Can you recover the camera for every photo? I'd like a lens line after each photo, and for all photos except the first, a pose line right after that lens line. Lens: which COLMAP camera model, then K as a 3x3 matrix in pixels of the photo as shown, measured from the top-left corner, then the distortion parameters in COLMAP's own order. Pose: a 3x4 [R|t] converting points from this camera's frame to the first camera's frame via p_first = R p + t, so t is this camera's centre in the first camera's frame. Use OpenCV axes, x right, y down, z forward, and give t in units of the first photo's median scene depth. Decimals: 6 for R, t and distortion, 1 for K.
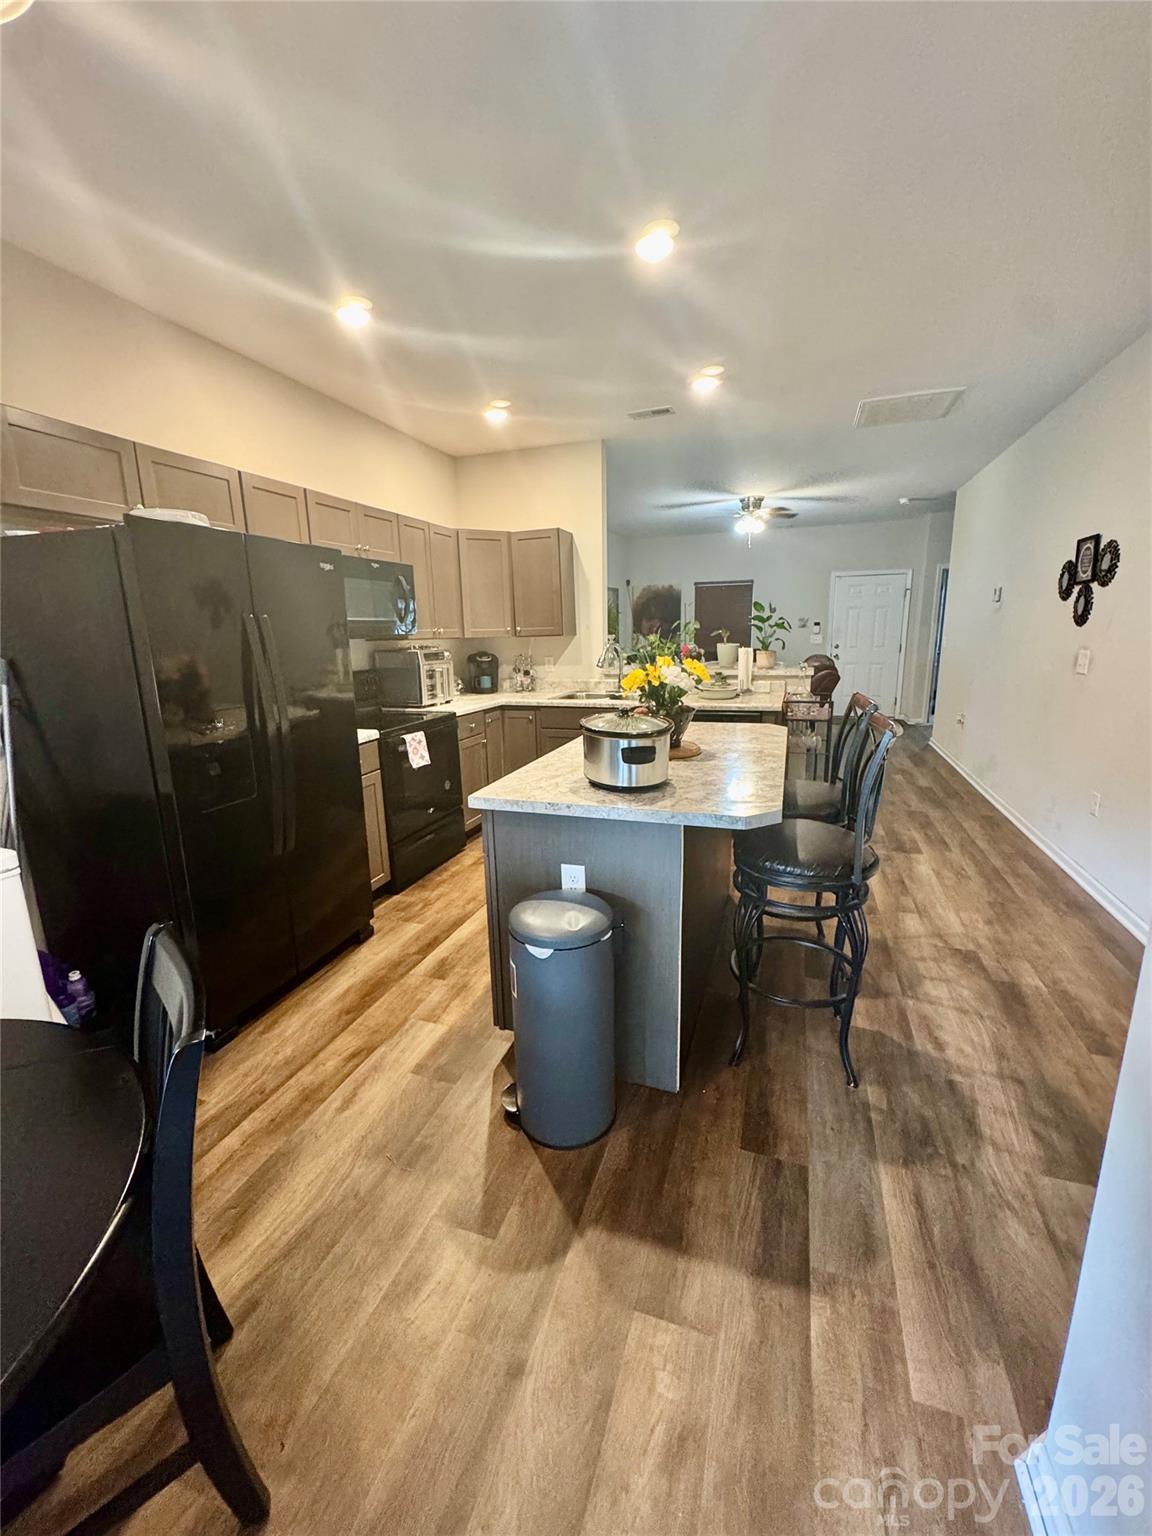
lens RADIAL K [[613.9, 0, 575.7], [0, 613.9, 764.5], [0, 0, 1]] dist [-0.001922, -0.000129]
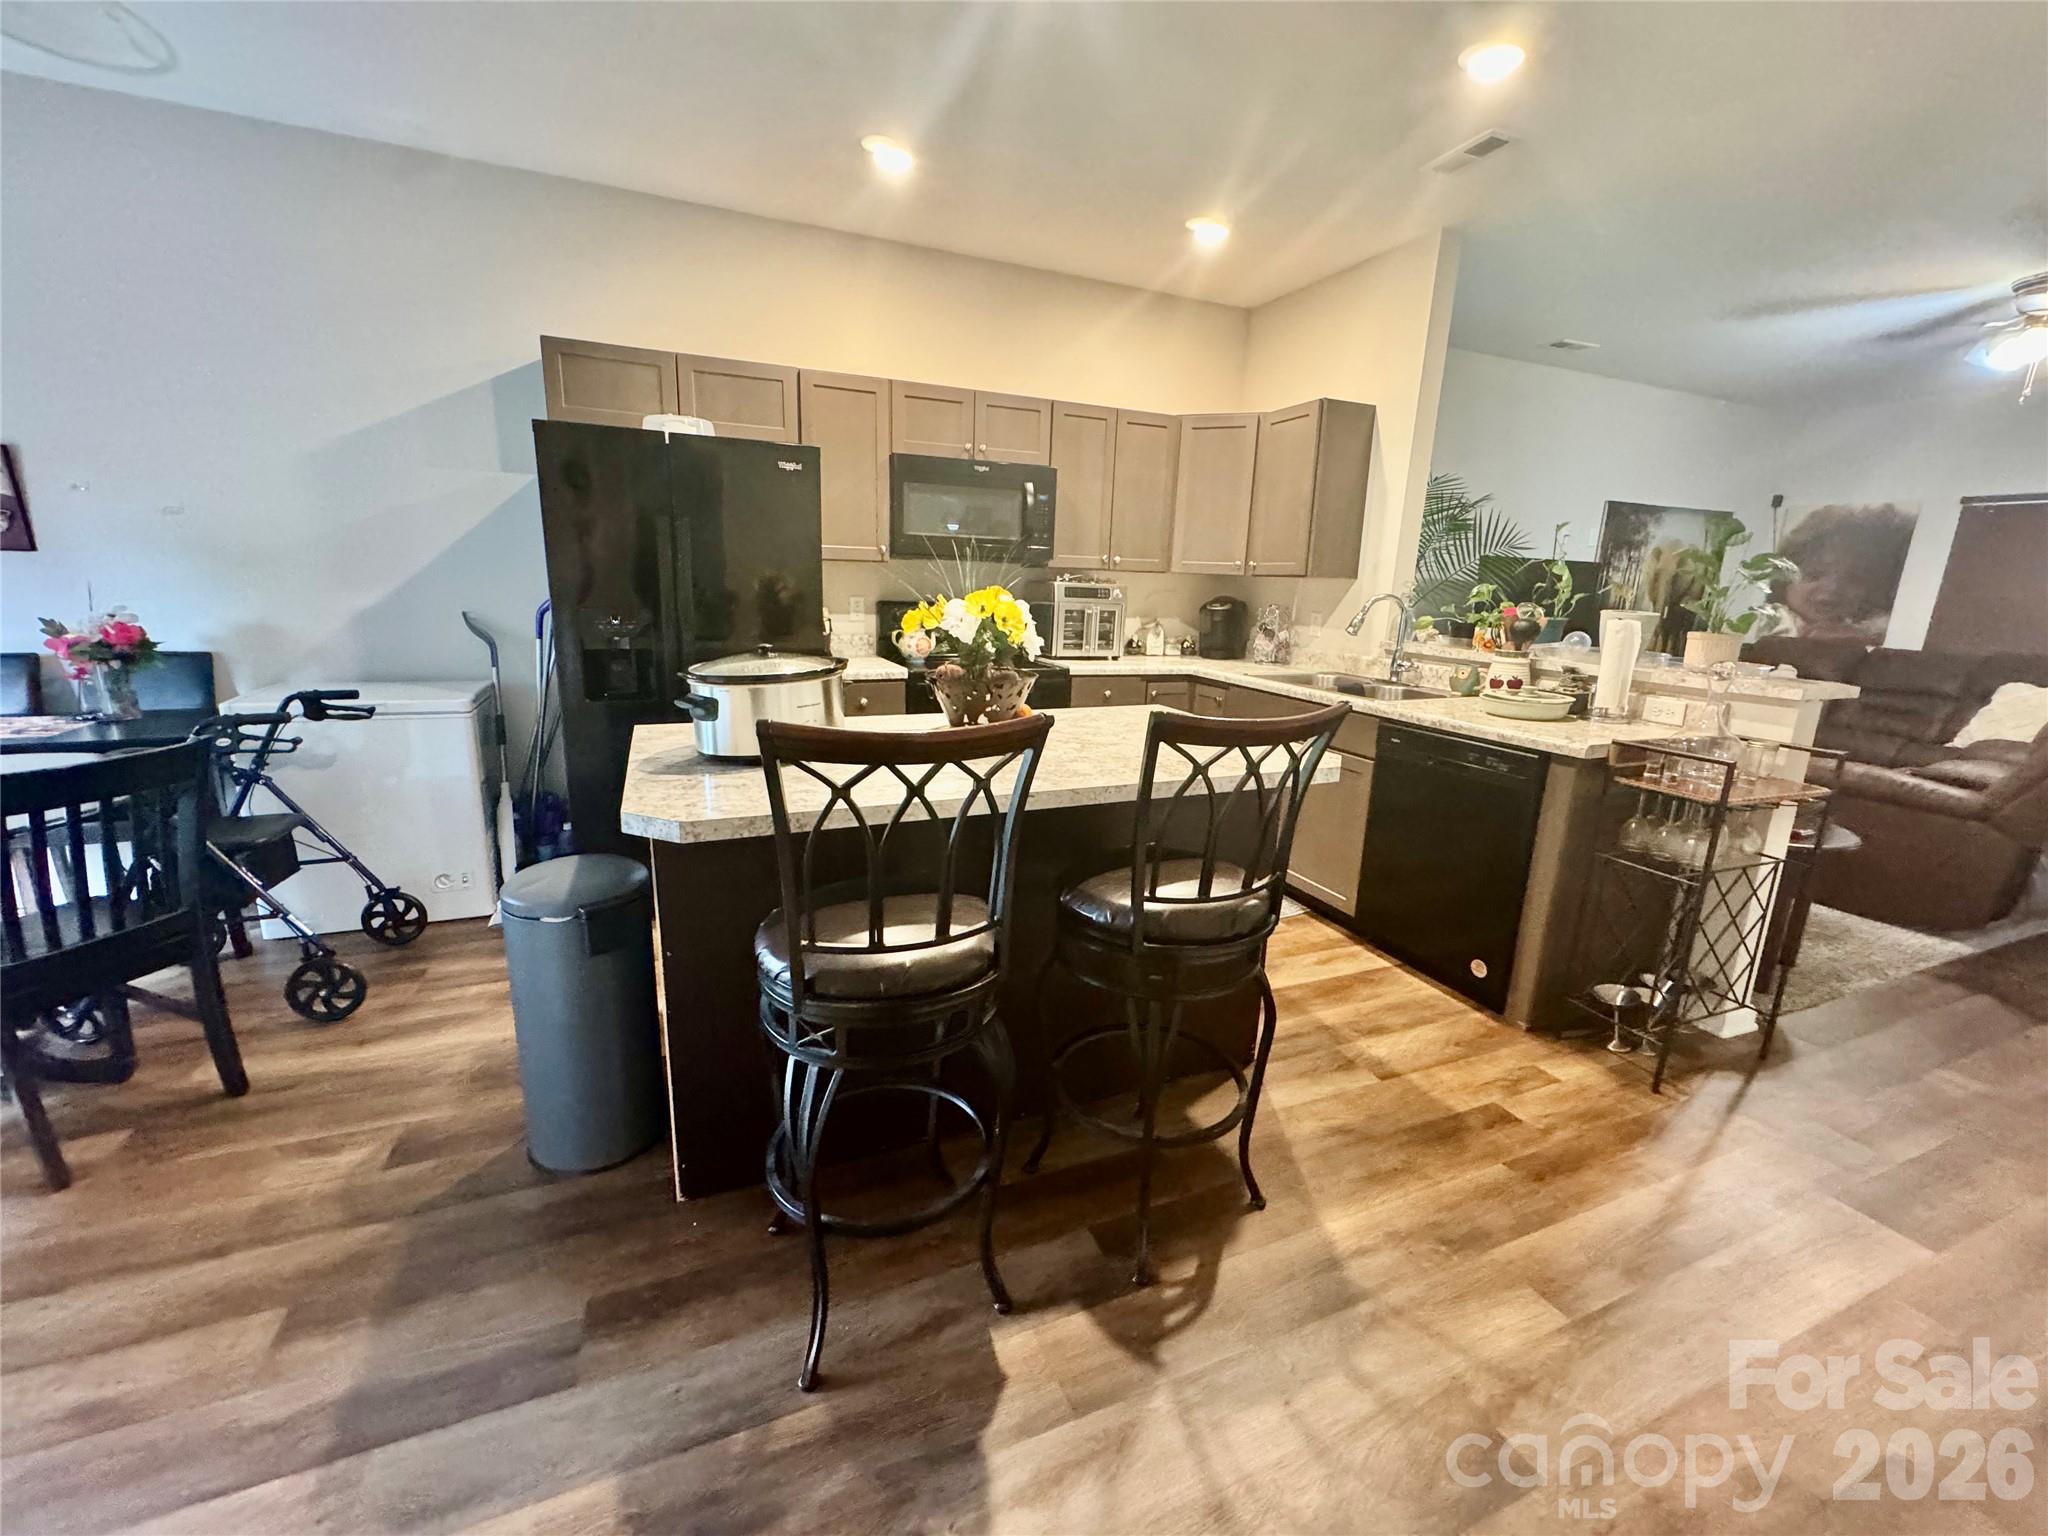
lens RADIAL K [[818.5, 0, 1025.9], [0, 818.5, 766.6], [0, 0, 1]] dist [-0.001922, -0.000129]
pose [[0.672788, 0.213152, -0.708465, 0.491558], [-0.207886, 0.973483, 0.095469, -0.055944], [0.710028, 0.083050, 0.699259, 0.299675]]
